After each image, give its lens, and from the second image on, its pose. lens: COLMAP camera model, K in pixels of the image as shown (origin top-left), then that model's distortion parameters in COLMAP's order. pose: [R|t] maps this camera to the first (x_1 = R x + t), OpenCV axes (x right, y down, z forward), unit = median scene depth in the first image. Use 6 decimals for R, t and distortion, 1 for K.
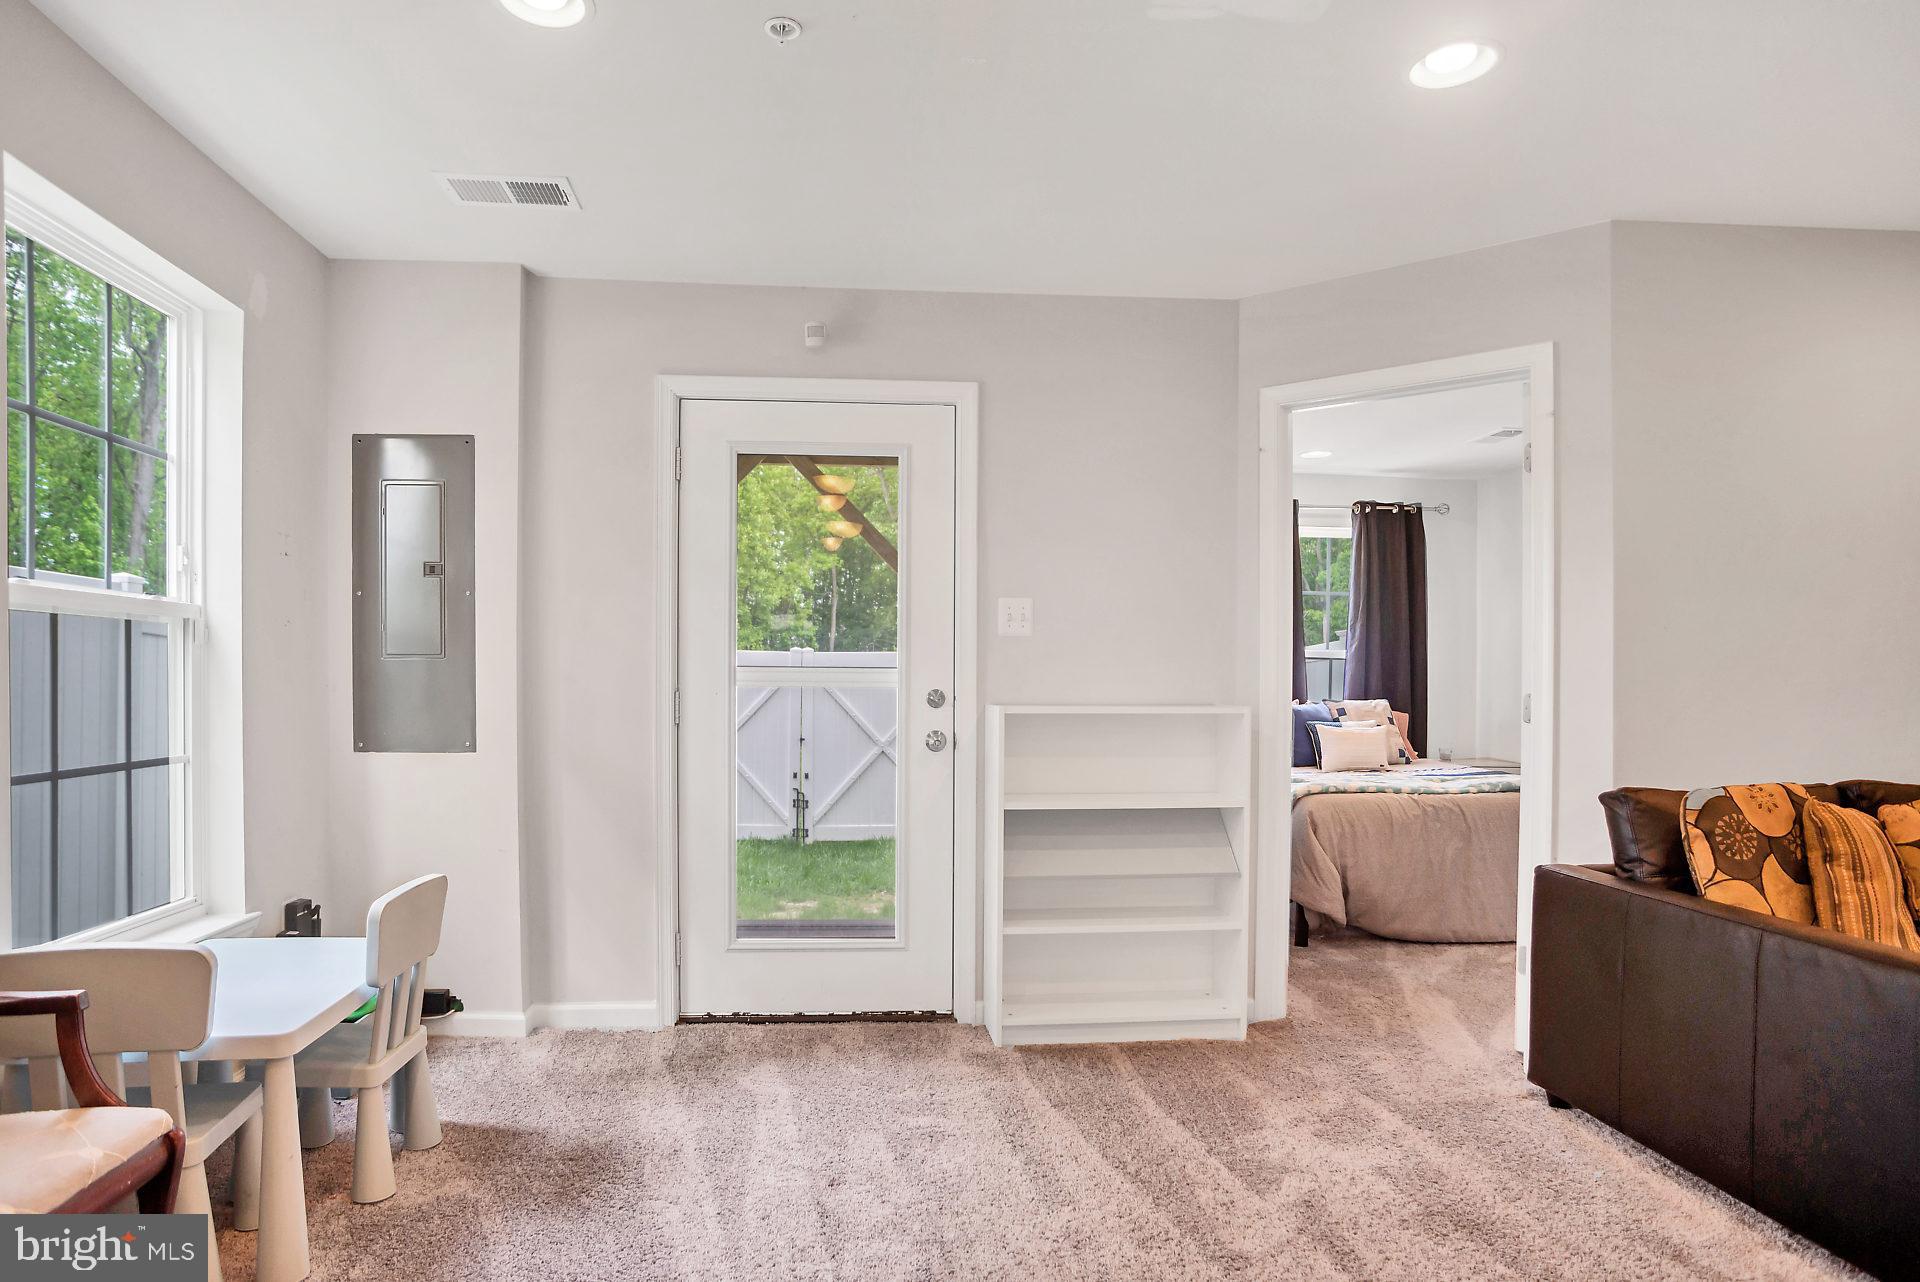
lens RADIAL K [[1127.6, 0, 957.2], [0, 1127.6, 679.7], [0, 0, 1]] dist [-0.081620, 0.000031]
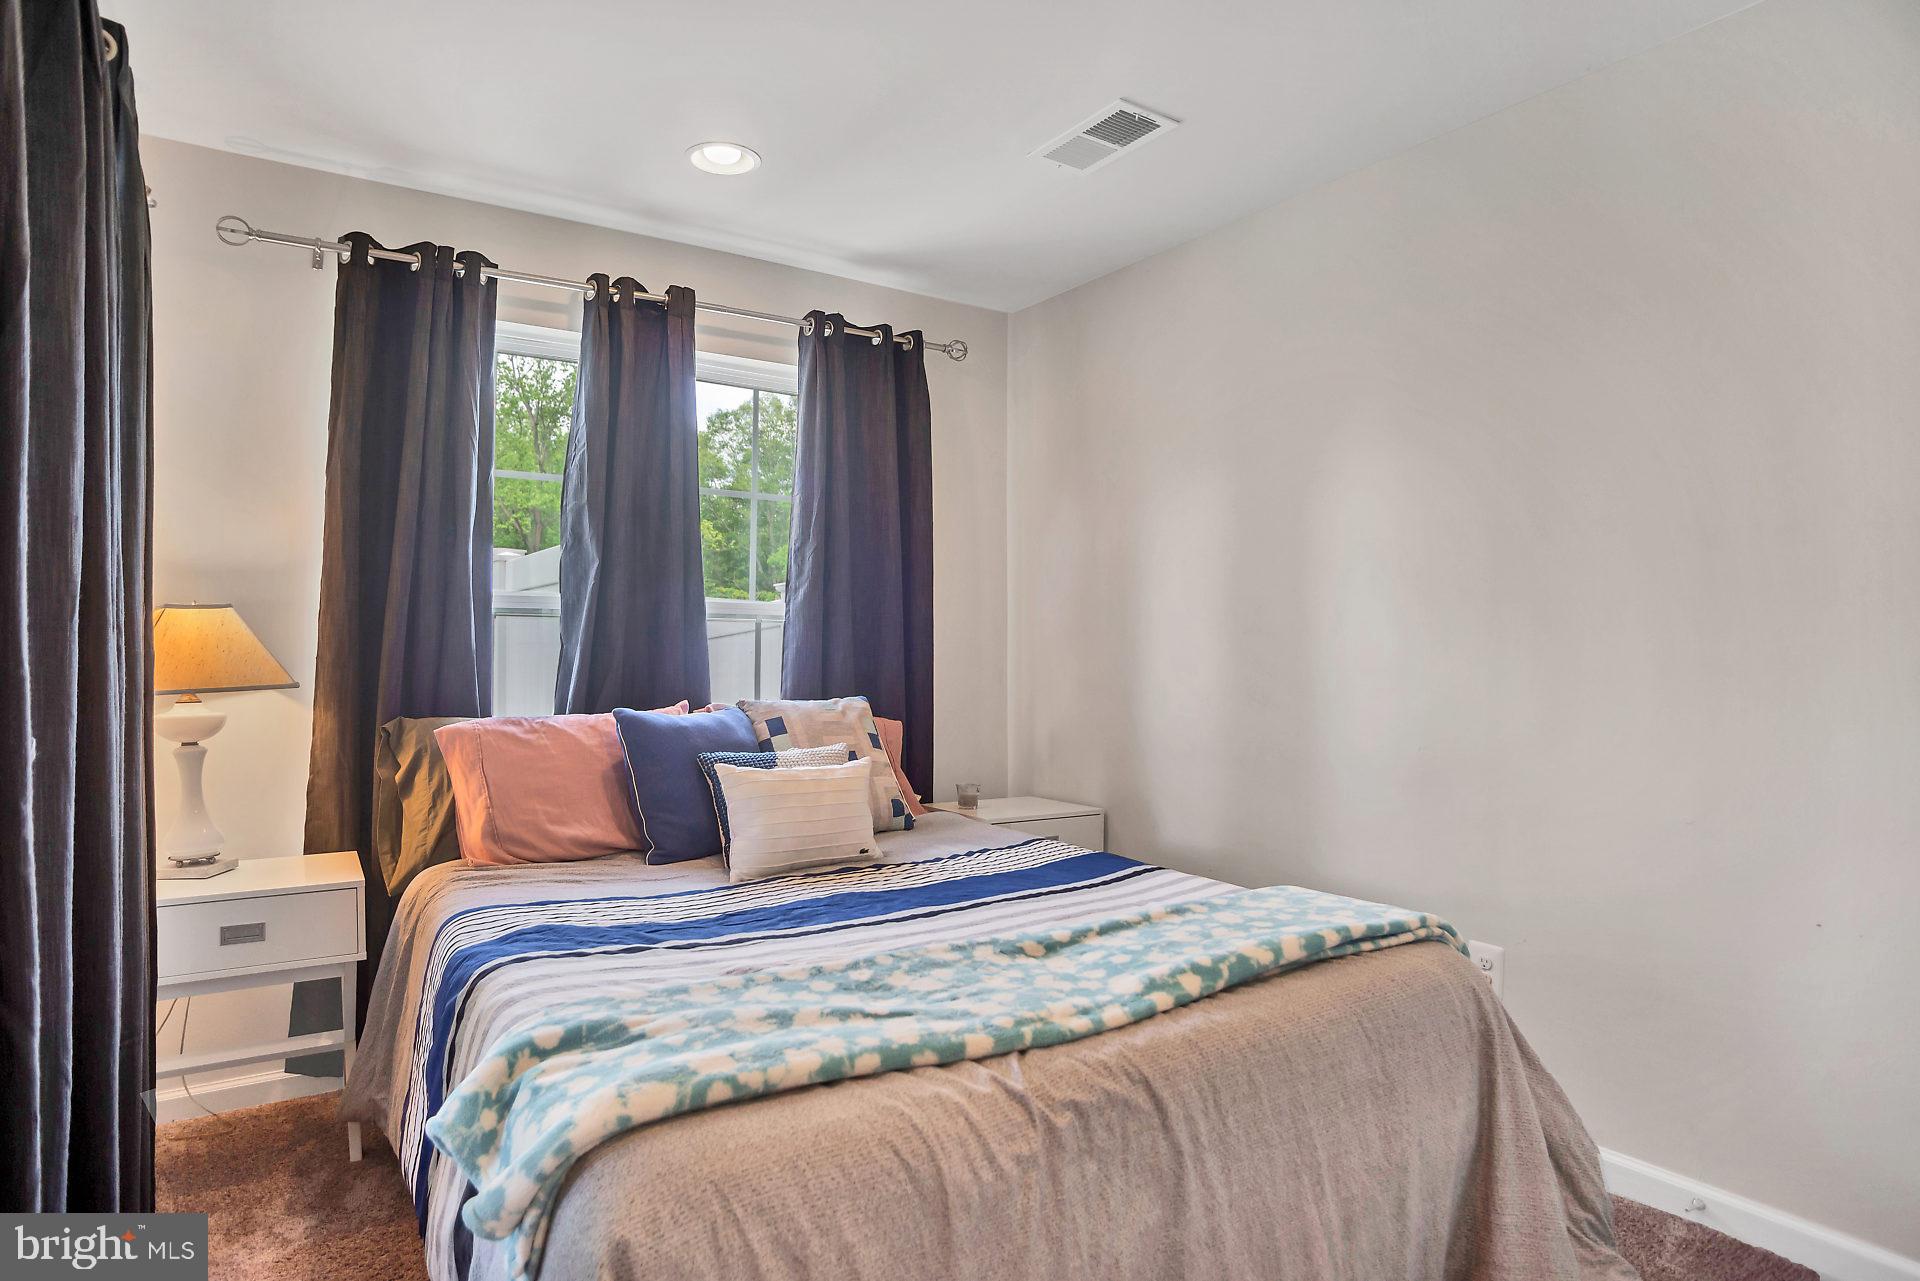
lens RADIAL K [[1053.7, 0, 960.0], [0, 1053.7, 640.5], [0, 0, 1]] dist [-0.074046, -0.000159]
pose [[0.883134, -0.001096, 0.469120, 0.203032], [0.007591, 0.999900, -0.011953, -0.001714], [-0.469060, 0.014117, 0.883054, 0.566595]]
